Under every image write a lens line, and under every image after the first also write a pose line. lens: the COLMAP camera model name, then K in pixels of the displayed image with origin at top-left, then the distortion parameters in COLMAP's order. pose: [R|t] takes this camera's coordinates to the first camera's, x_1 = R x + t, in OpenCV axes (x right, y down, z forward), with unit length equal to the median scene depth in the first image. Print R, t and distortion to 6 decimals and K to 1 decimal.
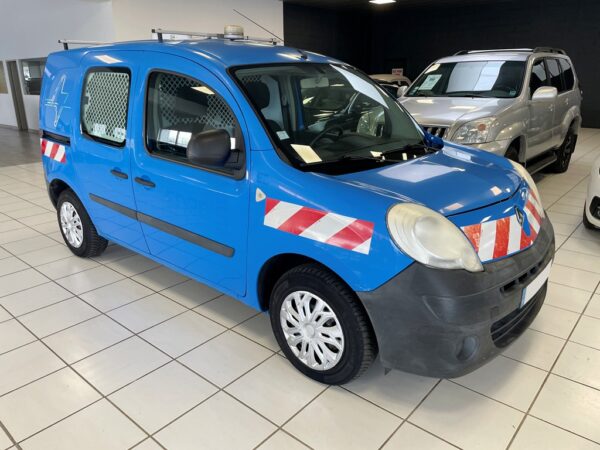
lens RADIAL K [[451.0, 0, 301.3], [0, 451.0, 221.3], [0, 0, 1]] dist [0.095523, -0.126021]
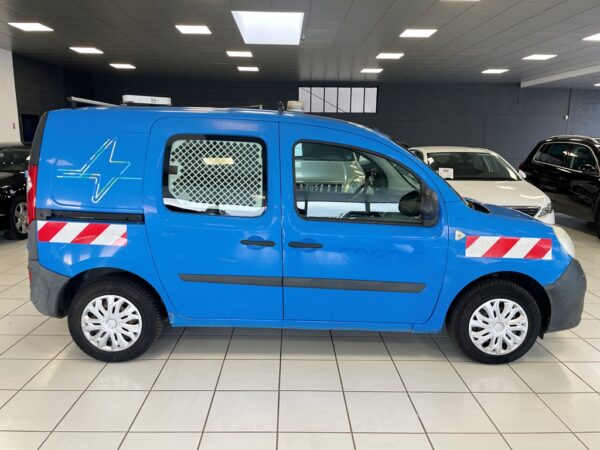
lens RADIAL K [[451.3, 0, 295.1], [0, 451.3, 228.0], [0, 0, 1]] dist [0.095512, -0.126143]
pose [[0.746238, -0.107324, 0.656971, -1.308727], [0.179816, 0.982729, -0.043709, -0.105343], [-0.640933, 0.150752, 0.752648, 0.292973]]
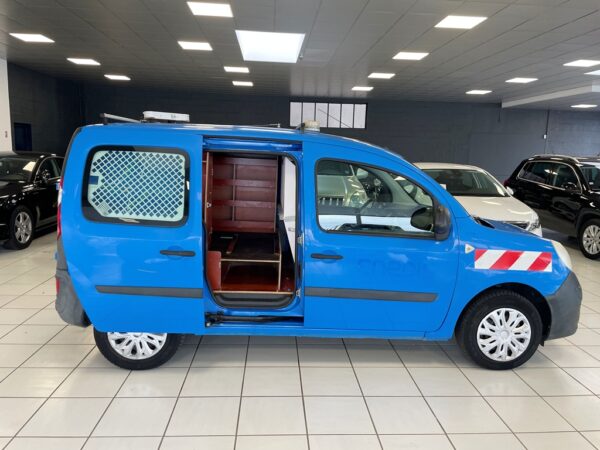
lens RADIAL K [[451.0, 0, 301.3], [0, 451.0, 221.3], [0, 0, 1]] dist [0.095523, -0.126021]
pose [[0.711786, -0.073267, 0.698565, -1.447576], [0.173365, 0.982101, -0.073641, -0.126287], [-0.680665, 0.173524, 0.711747, 0.314157]]
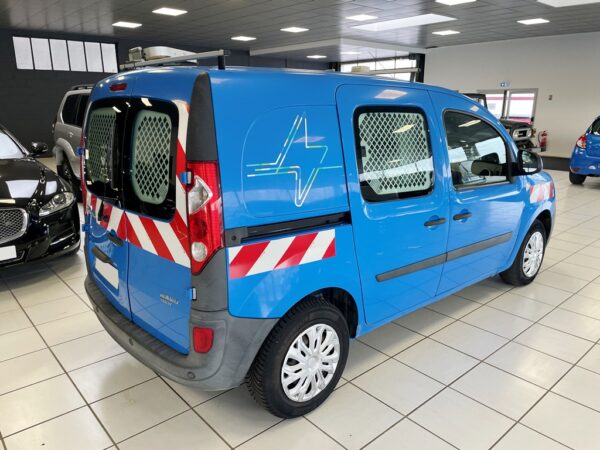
lens RADIAL K [[451.0, 0, 301.3], [0, 451.0, 221.3], [0, 0, 1]] dist [0.095523, -0.126021]
pose [[0.126385, -0.235557, 0.963608, -1.760526], [0.295148, 0.936333, 0.190178, -0.480235], [-0.947056, 0.260371, 0.187863, 1.459406]]
